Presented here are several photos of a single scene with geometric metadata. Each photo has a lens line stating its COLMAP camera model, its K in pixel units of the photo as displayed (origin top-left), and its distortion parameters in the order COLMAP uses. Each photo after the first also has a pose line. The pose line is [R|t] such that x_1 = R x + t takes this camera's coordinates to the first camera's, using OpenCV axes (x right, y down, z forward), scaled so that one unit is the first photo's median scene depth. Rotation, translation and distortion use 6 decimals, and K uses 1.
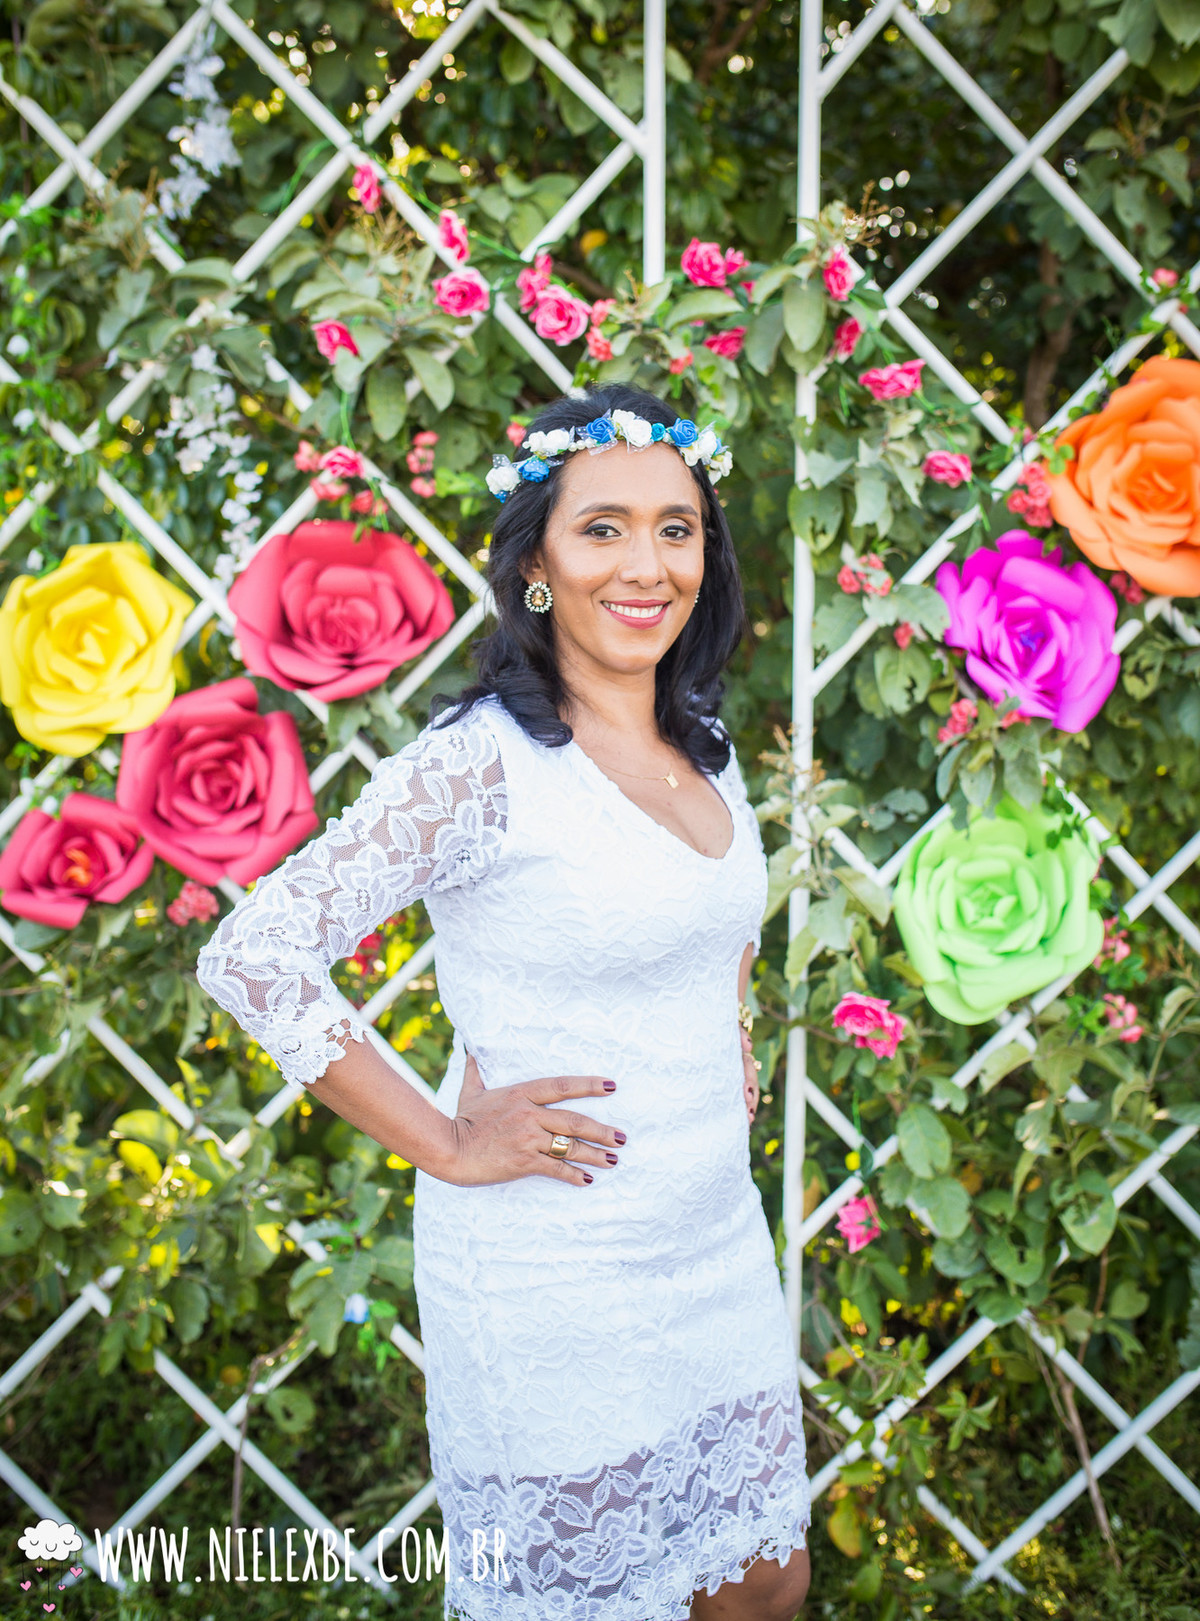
lens RADIAL K [[2016.6, 0, 592.8], [0, 2016.6, 733.6], [0, 0, 1]] dist [-0.018484, 0.053638]
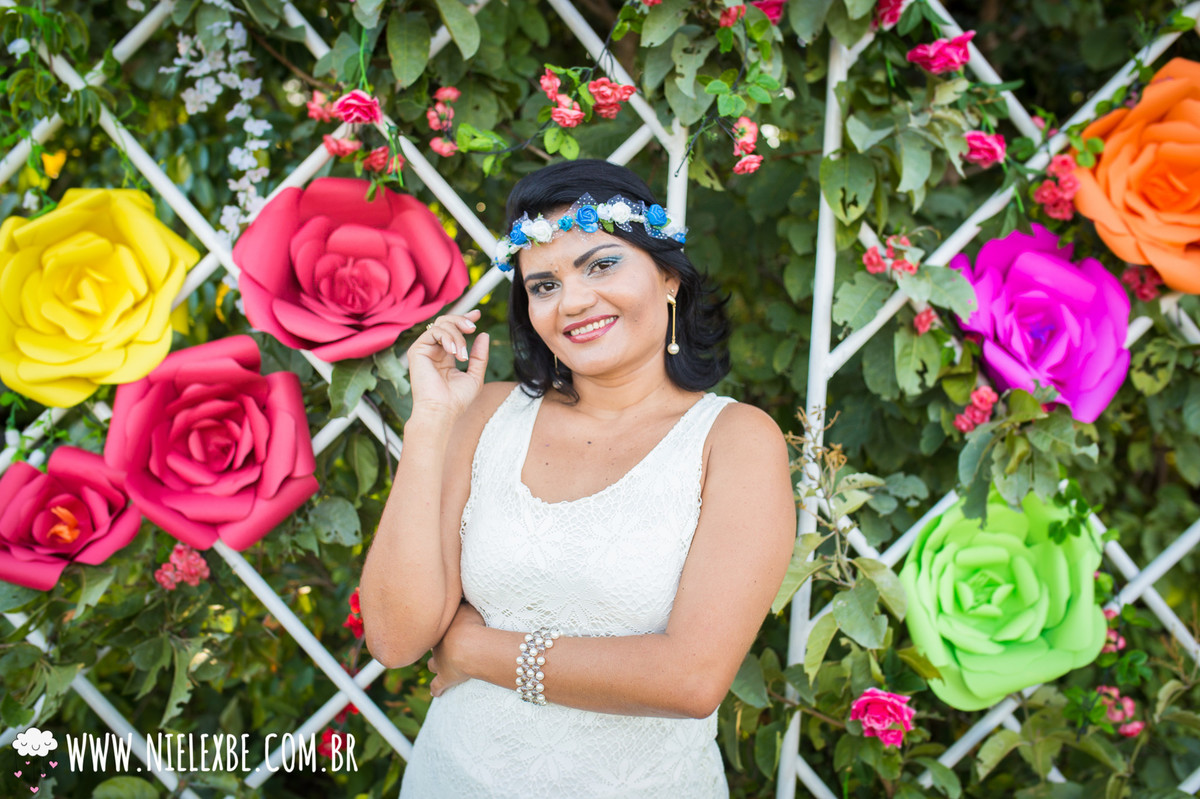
lens RADIAL K [[1235.5, 0, 600.0], [0, 1235.5, 399.5], [0, 0, 1]] dist [-0.012378, 0.000207]
pose [[0.996503, 0.041470, 0.072541, -0.046616], [-0.042153, 0.999080, 0.007913, -0.008327], [-0.072146, -0.010944, 0.997334, 0.401901]]
